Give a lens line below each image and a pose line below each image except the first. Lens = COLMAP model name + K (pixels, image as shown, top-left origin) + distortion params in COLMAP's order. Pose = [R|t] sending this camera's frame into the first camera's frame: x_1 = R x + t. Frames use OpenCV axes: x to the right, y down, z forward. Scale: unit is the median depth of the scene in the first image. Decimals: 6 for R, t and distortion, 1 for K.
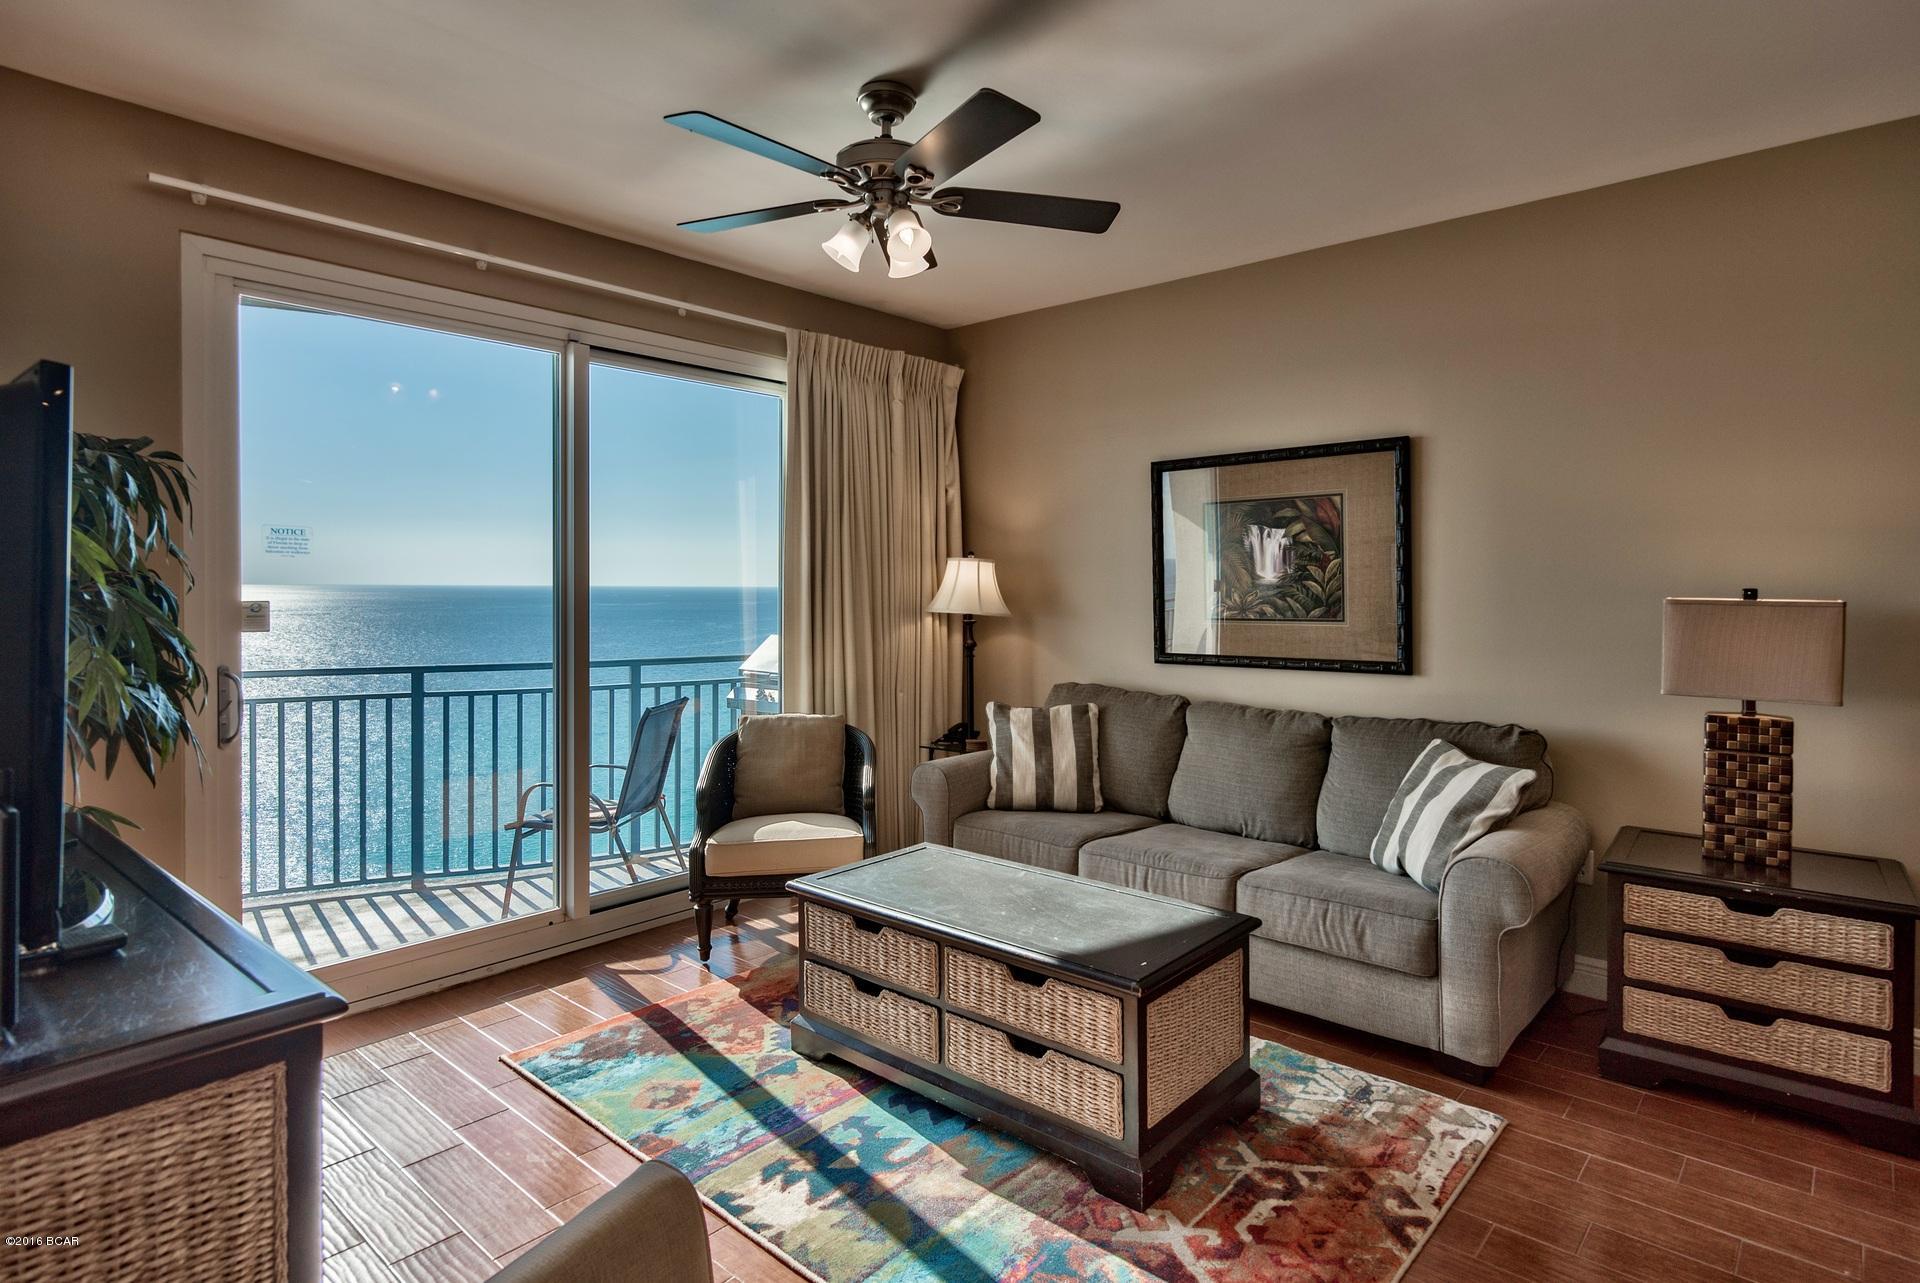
lens RADIAL K [[1026.8, 0, 951.9], [0, 1026.8, 596.1], [0, 0, 1]] dist [0.002901, 0.000208]
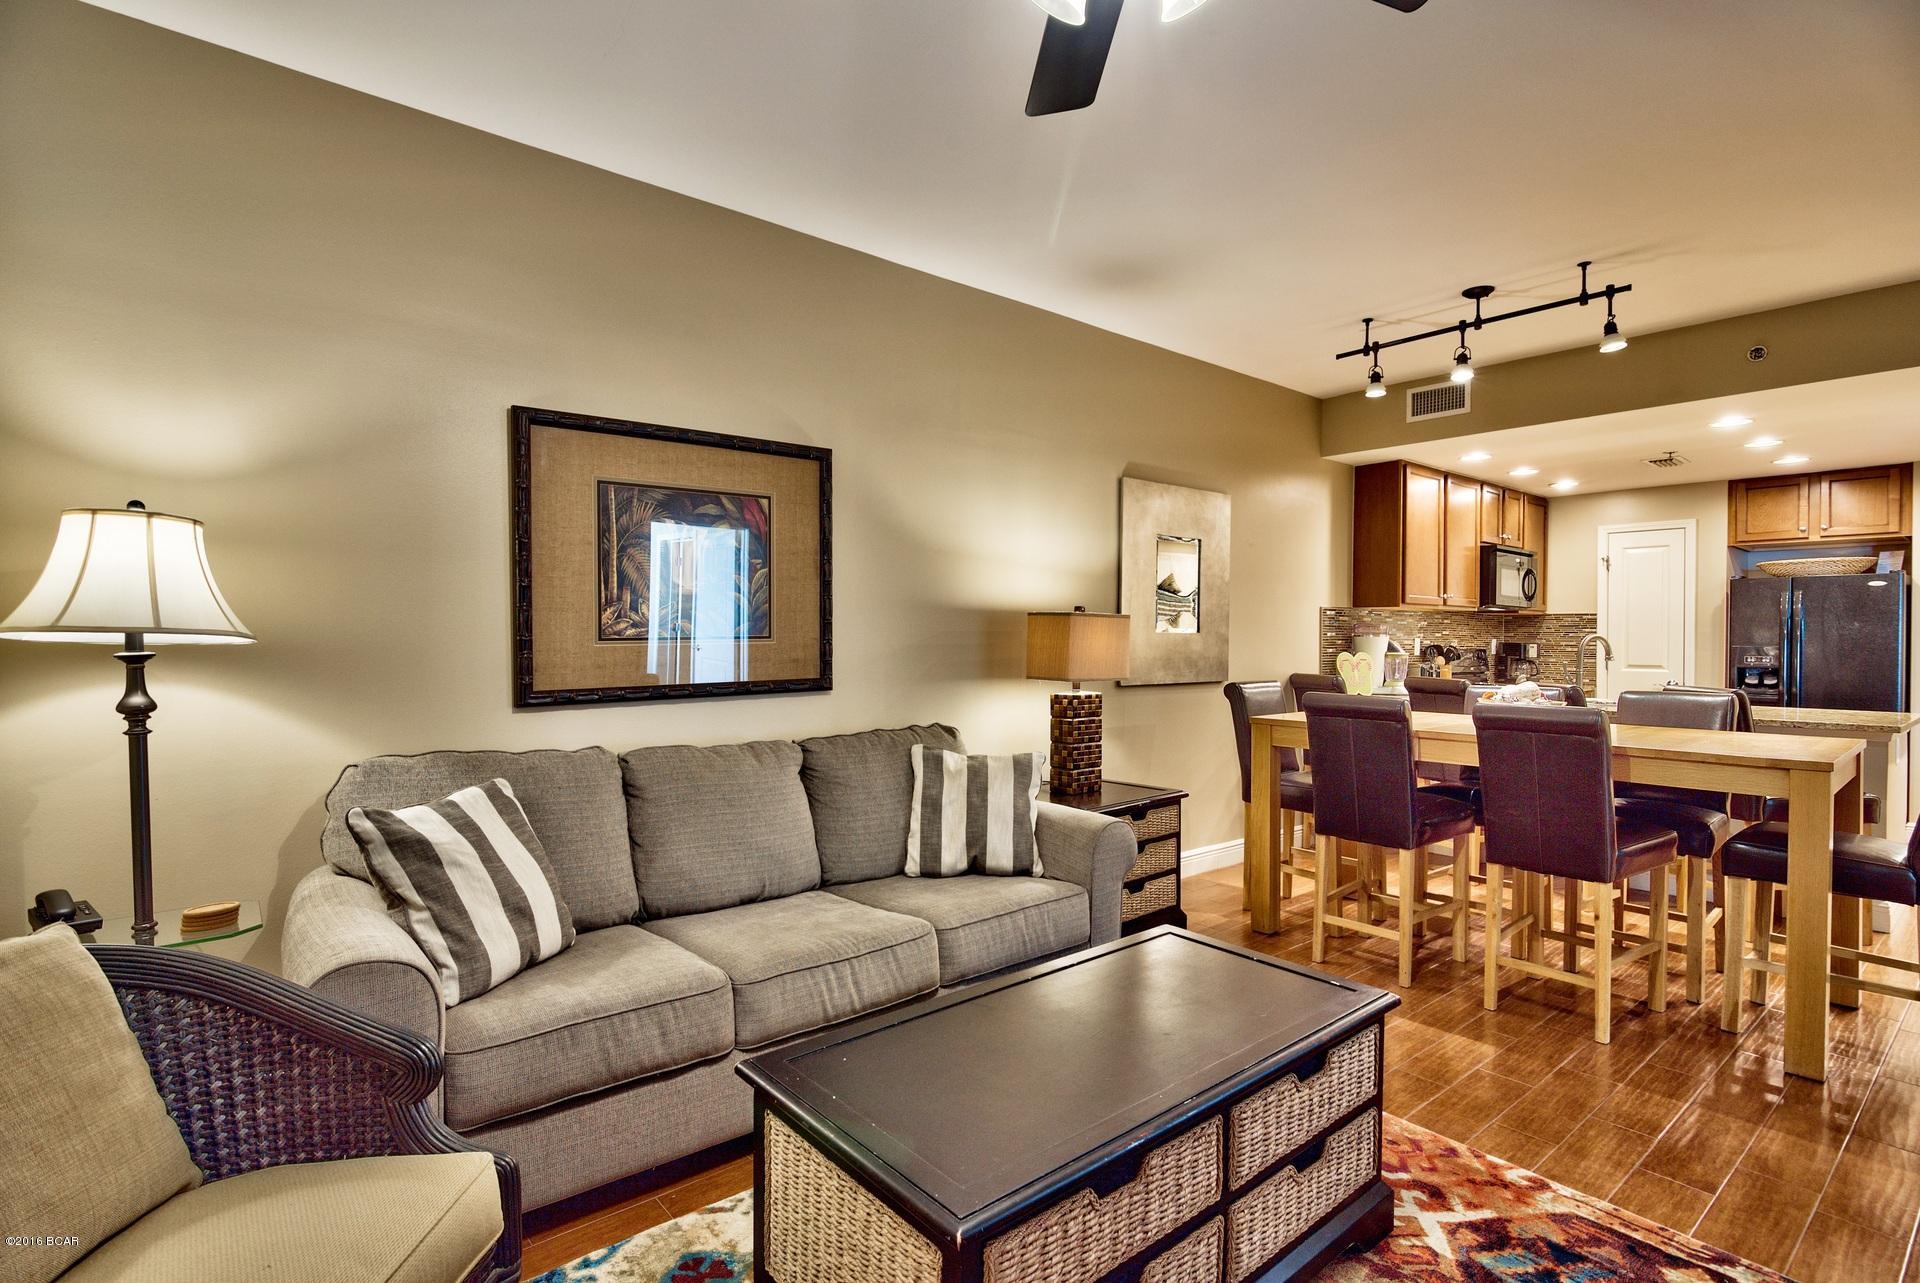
lens RADIAL K [[928.2, 0, 960.0], [0, 928.2, 641.5], [0, 0, 1]] dist [0.003569, 0.000826]
pose [[0.141361, -0.008603, 0.989921, -0.415719], [0.007107, 0.999945, 0.007675, 0.023241], [-0.989933, 0.005950, 0.141414, 0.725498]]
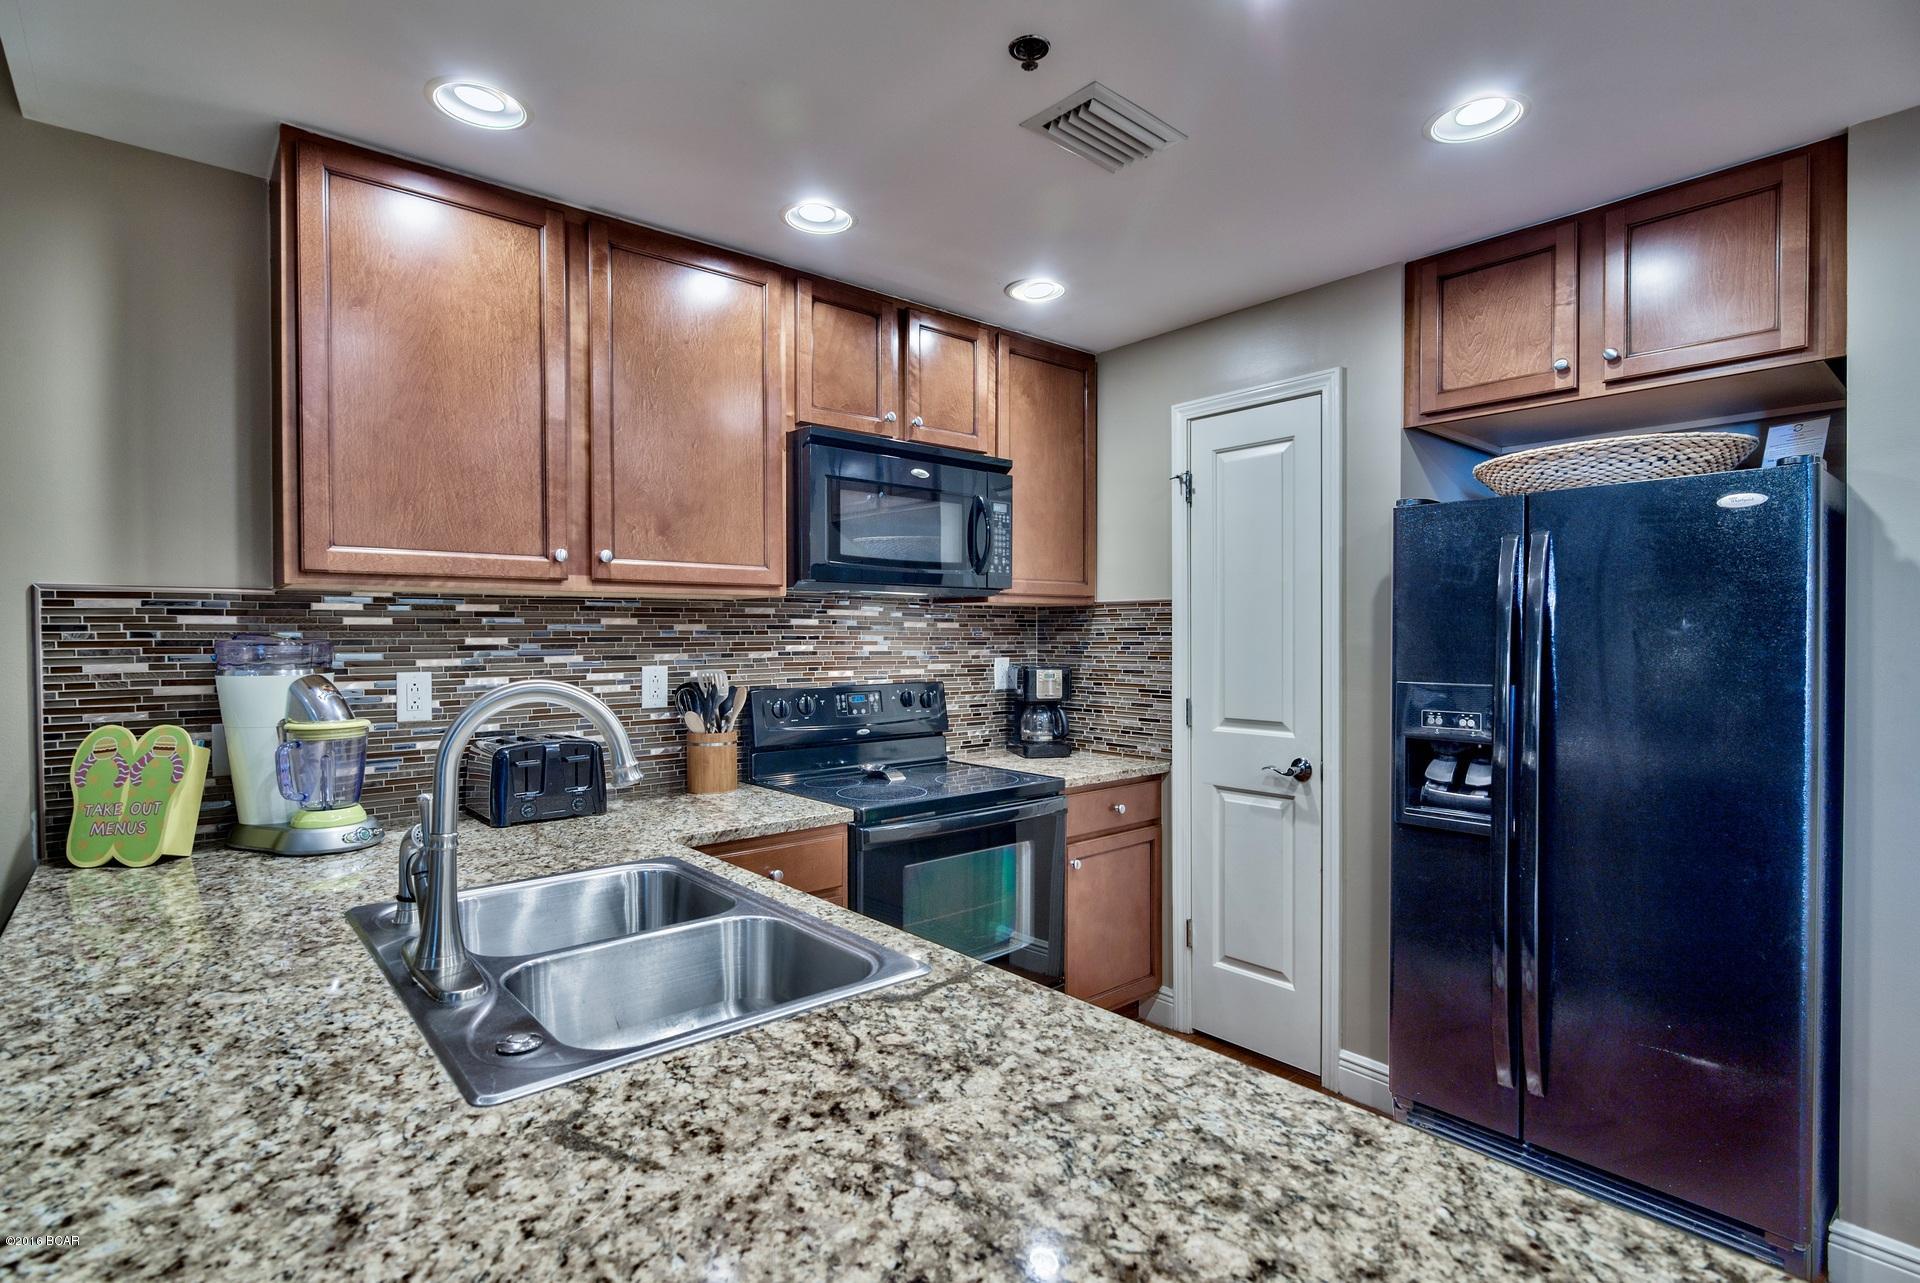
lens RADIAL K [[939.8, 0, 949.8], [0, 939.8, 645.4], [0, 0, 1]] dist [-0.002821, 0.000720]
pose [[0.130070, -0.016558, 0.991367, 0.699106], [0.016627, 0.999756, 0.014517, 0.015301], [-0.991365, 0.014595, 0.130314, -0.147896]]
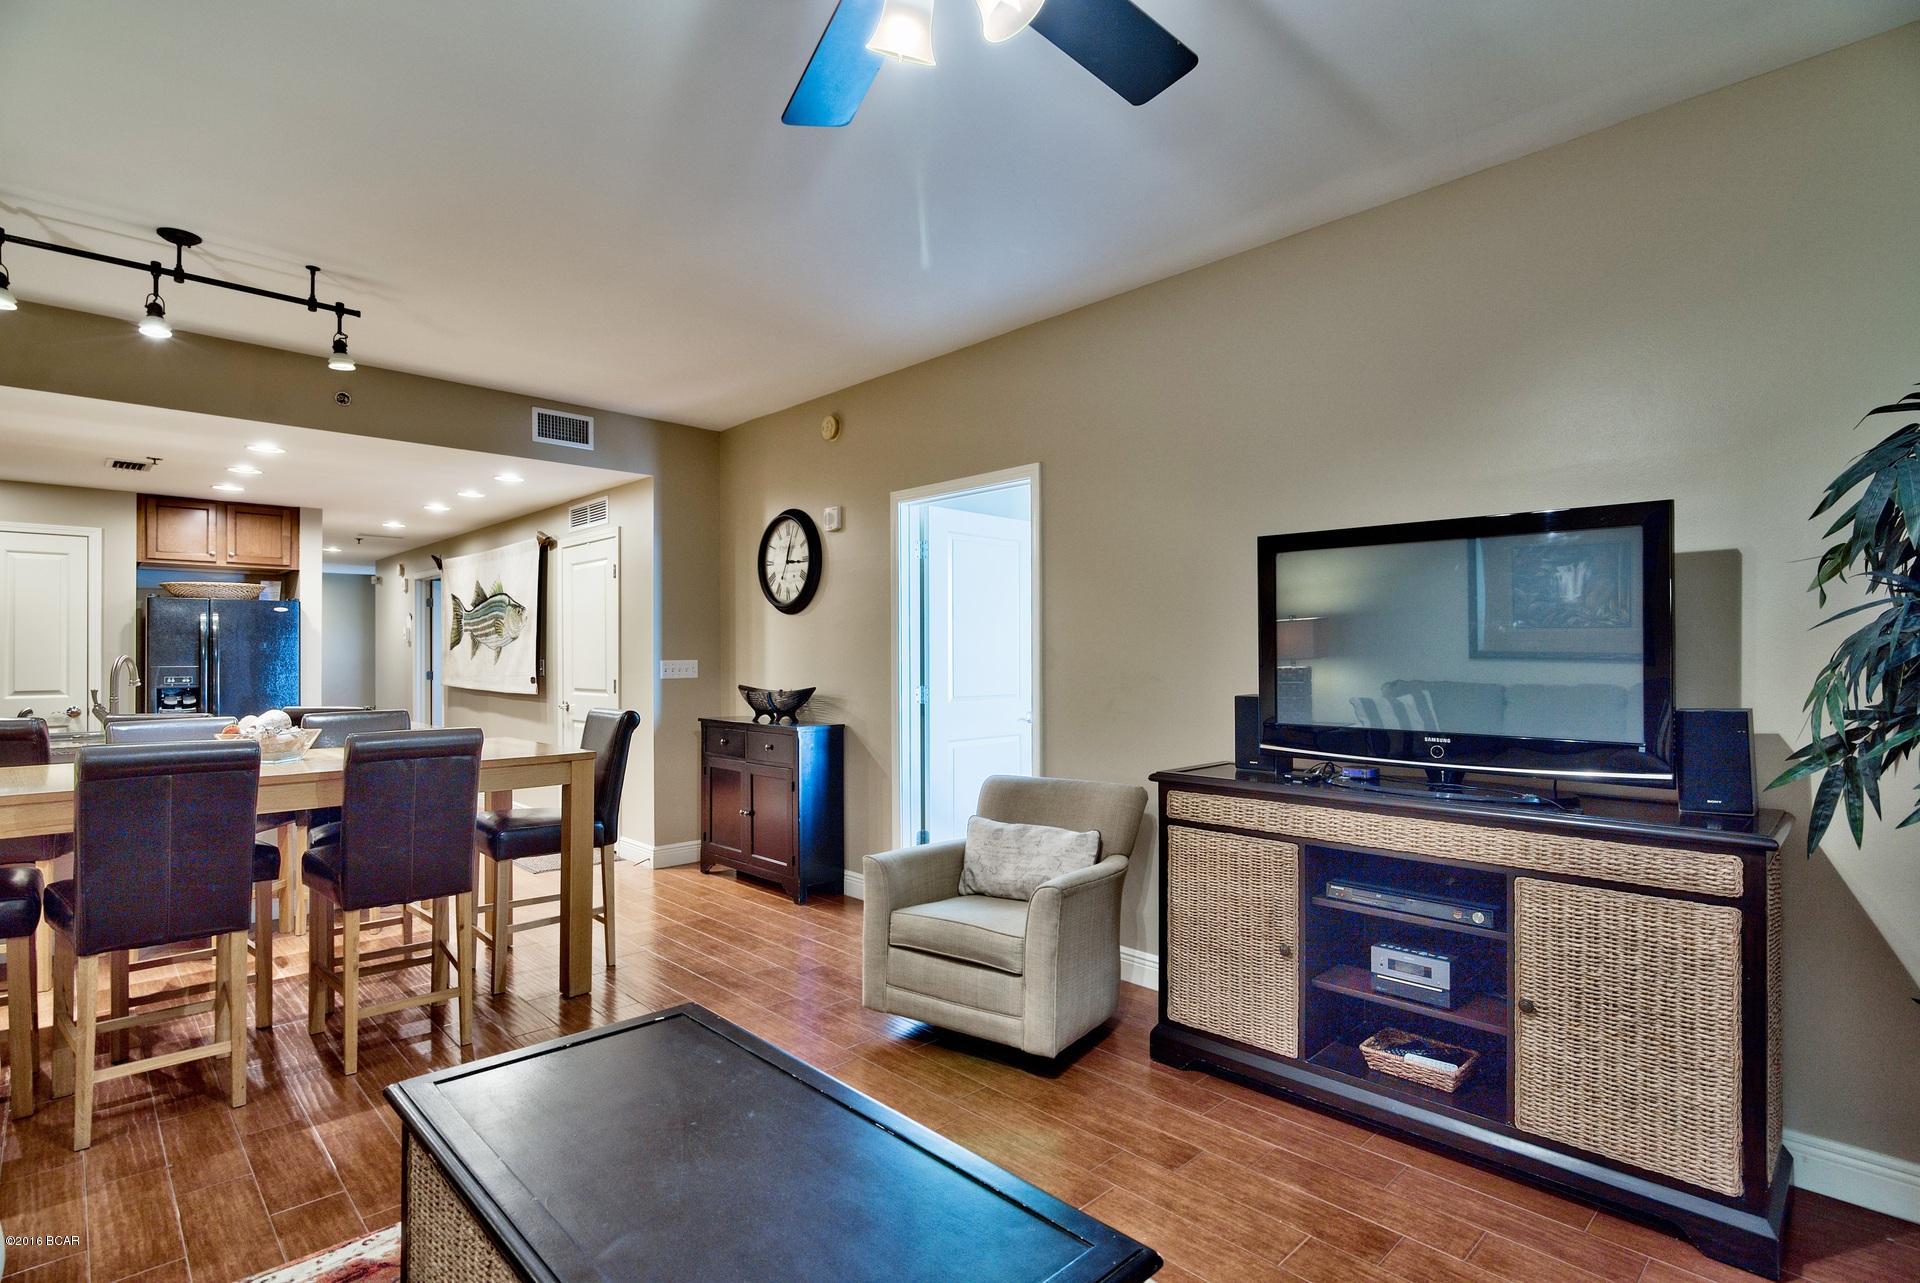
lens RADIAL K [[939.8, 0, 949.8], [0, 939.8, 645.4], [0, 0, 1]] dist [-0.002821, 0.000720]
pose [[-0.996800, 0.000263, 0.079937, -0.084629], [0.000381, 0.999999, 0.001464, 0.015998], [-0.079937, 0.001490, -0.996799, 1.076121]]
